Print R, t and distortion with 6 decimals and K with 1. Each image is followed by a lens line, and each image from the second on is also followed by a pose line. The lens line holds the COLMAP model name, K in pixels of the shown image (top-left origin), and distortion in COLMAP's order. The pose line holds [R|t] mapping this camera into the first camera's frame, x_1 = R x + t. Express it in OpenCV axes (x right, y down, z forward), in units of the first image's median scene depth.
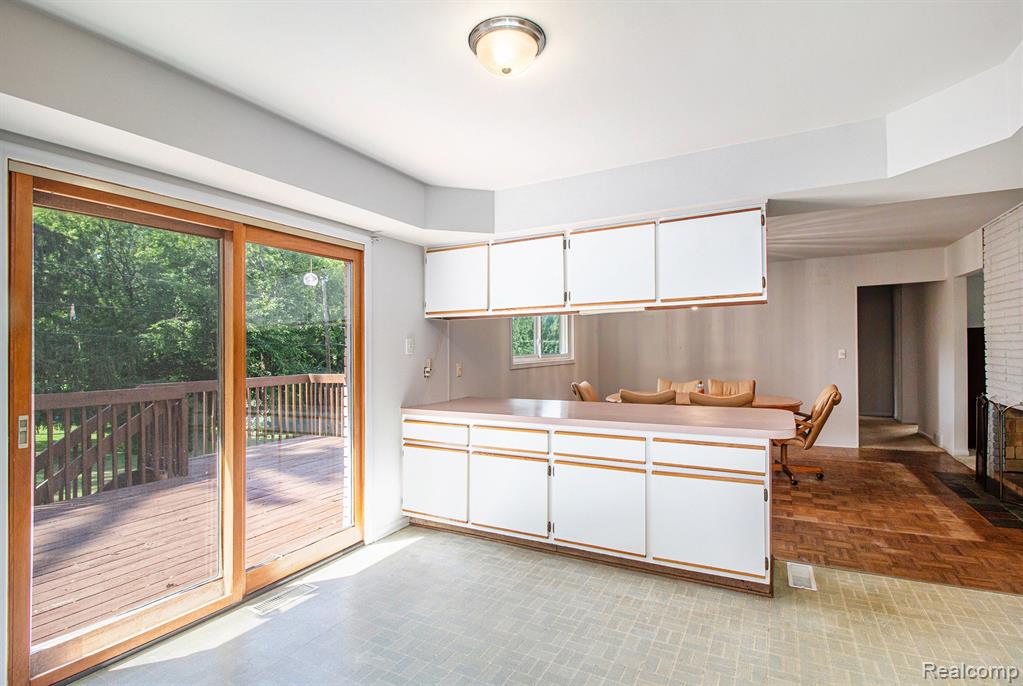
lens RADIAL K [[487.5, 0, 512.3], [0, 487.5, 341.3], [0, 0, 1]] dist [-0.000228, -0.000648]
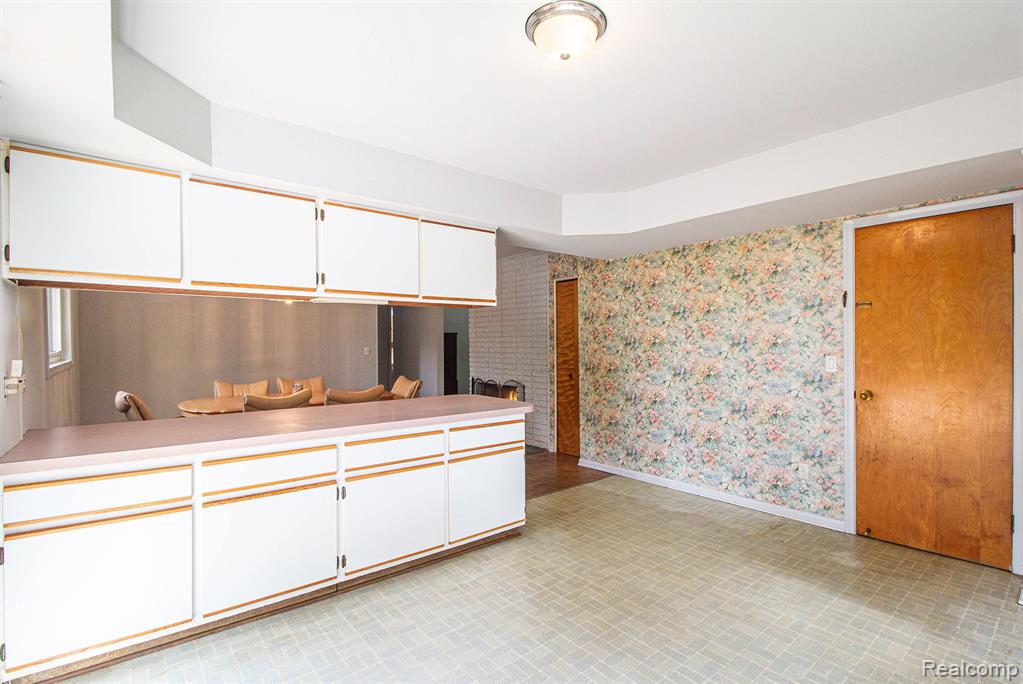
lens RADIAL K [[493.5, 0, 511.5], [0, 493.5, 345.6], [0, 0, 1]] dist [0.012537, 0.000132]
pose [[0.390030, 0.007504, 0.920771, -0.576400], [-0.018202, 0.999834, -0.000438, 0.015353], [-0.920622, -0.016590, 0.390102, 0.421142]]
